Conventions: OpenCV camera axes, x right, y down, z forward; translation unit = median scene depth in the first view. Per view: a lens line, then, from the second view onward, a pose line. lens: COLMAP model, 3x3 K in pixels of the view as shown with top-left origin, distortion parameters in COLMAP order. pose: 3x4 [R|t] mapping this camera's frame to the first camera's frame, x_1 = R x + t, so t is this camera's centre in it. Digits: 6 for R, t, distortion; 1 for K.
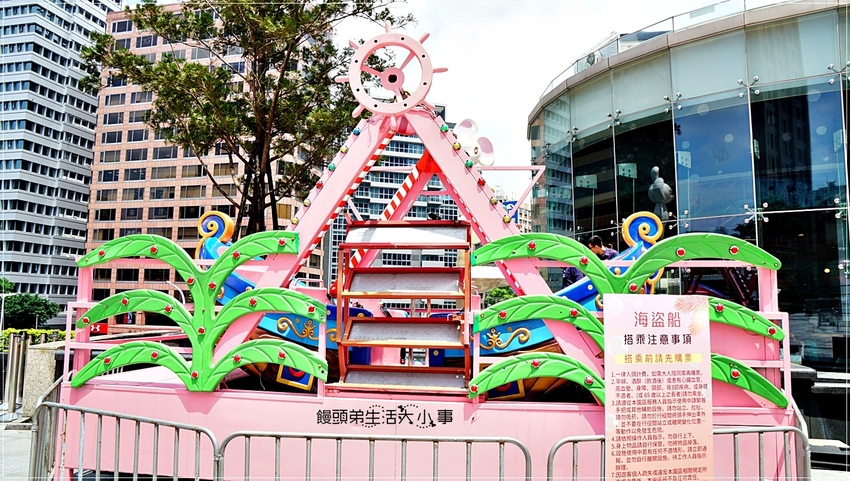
lens RADIAL K [[593.3, 0, 425.0], [0, 593.3, 240.5], [0, 0, 1]] dist [-0.132649, 0.107701]
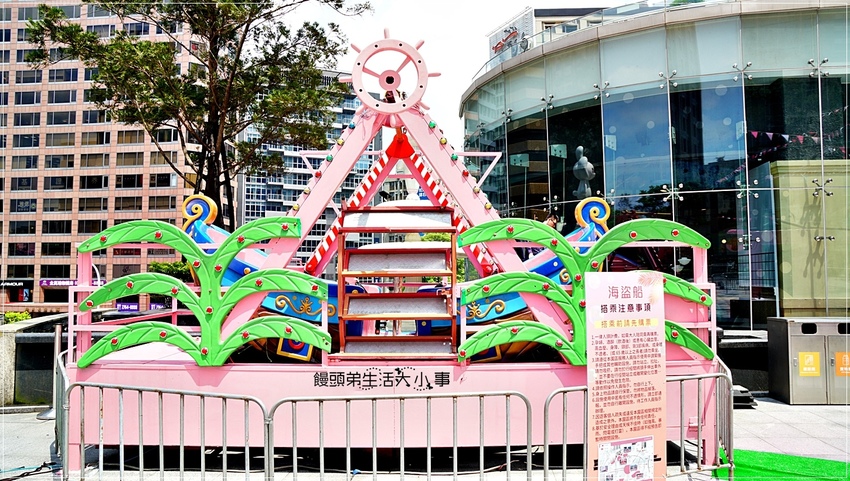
lens RADIAL K [[593.3, 0, 425.0], [0, 593.3, 240.5], [0, 0, 1]] dist [-0.132649, 0.107701]
pose [[0.988889, -0.010030, 0.148318, -0.147134], [0.002258, 0.998620, 0.052478, -0.028794], [-0.148639, -0.051560, 0.987546, -0.115377]]
